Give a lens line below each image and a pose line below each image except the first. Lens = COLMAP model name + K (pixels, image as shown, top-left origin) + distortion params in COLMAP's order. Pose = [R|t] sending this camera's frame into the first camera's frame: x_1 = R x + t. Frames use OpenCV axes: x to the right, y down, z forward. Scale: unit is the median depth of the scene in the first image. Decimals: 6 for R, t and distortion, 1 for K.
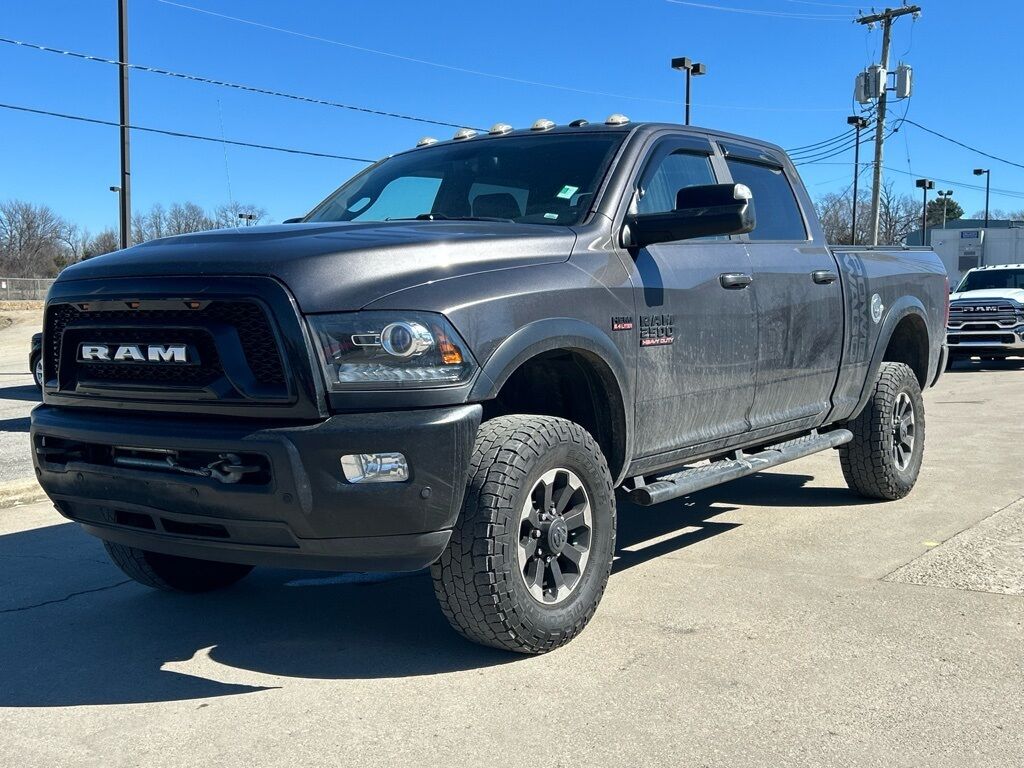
lens RADIAL K [[1375.9, 0, 395.5], [0, 1375.9, 382.6], [0, 0, 1]] dist [-0.013251, 0.016832]
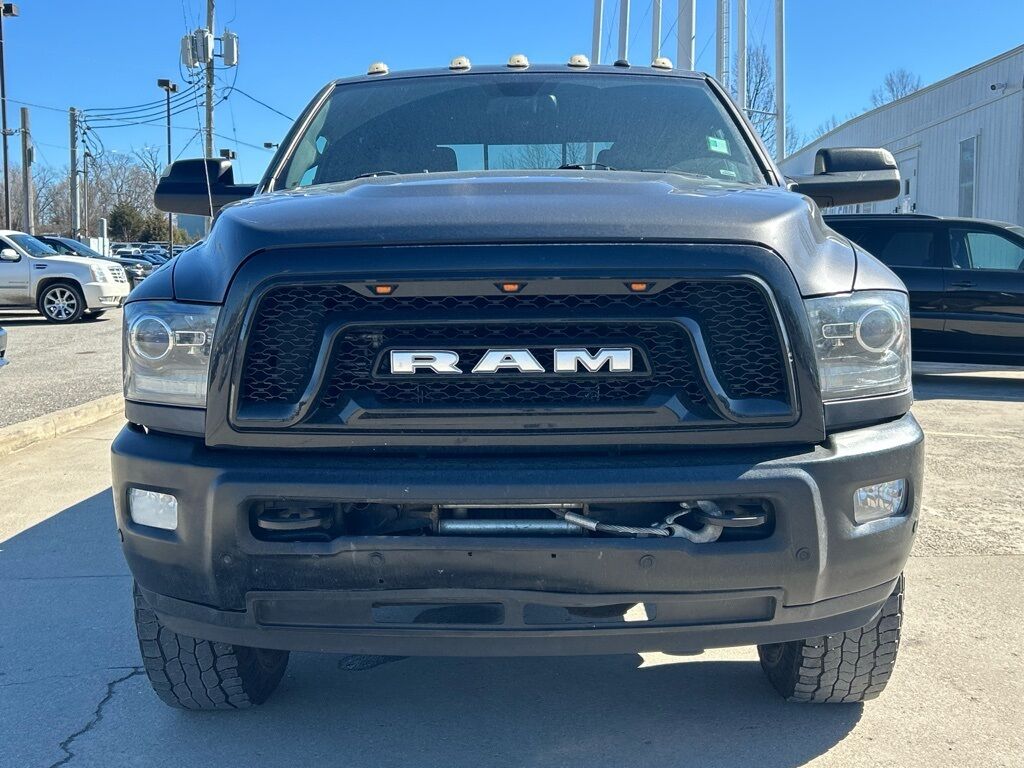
lens RADIAL K [[1329.0, 0, 440.2], [0, 1329.0, 386.4], [0, 0, 1]] dist [0.209360, -0.010557]
pose [[0.785304, -0.055374, 0.616629, -0.605611], [0.036524, 0.998401, 0.043144, -0.037768], [-0.618032, -0.011359, 0.786071, 0.521264]]
